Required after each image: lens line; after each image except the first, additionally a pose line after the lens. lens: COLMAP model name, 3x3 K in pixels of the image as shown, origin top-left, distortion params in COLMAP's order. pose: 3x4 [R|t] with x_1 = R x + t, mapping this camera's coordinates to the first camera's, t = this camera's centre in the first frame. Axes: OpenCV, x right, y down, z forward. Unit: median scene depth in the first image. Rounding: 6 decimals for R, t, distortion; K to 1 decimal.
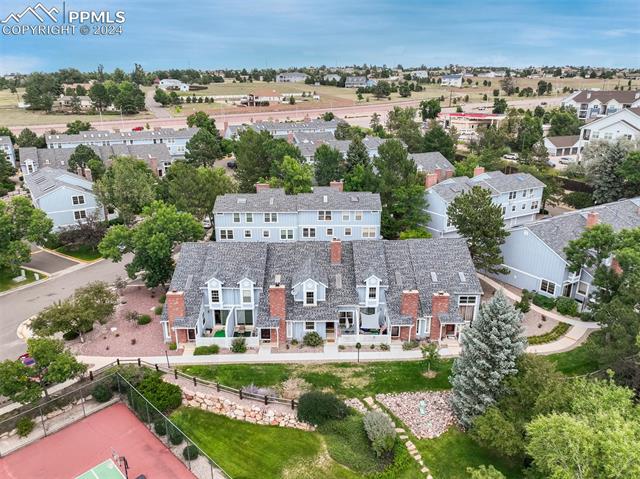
lens RADIAL K [[452.4, 0, 321.4], [0, 452.4, 238.7], [0, 0, 1]] dist [0.006908, 0.001415]
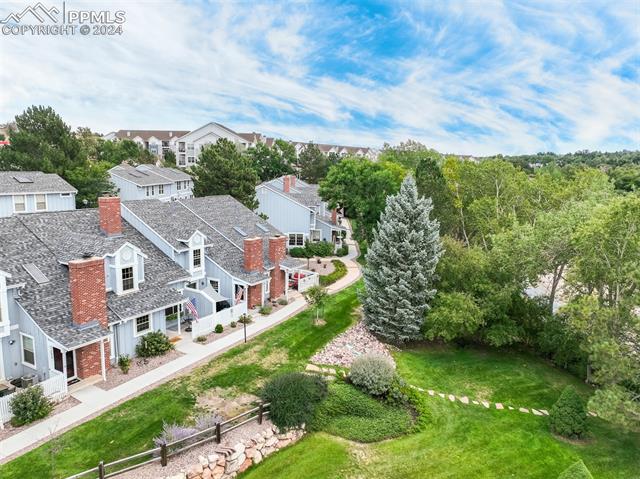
lens RADIAL K [[452.4, 0, 320.2], [0, 452.4, 239.8], [0, 0, 1]] dist [0.006908, 0.001415]
pose [[0.525317, -0.128221, 0.841190, -0.317003], [0.241218, 0.970467, -0.002712, 0.121398], [-0.816000, 0.204335, 0.540732, 0.406448]]
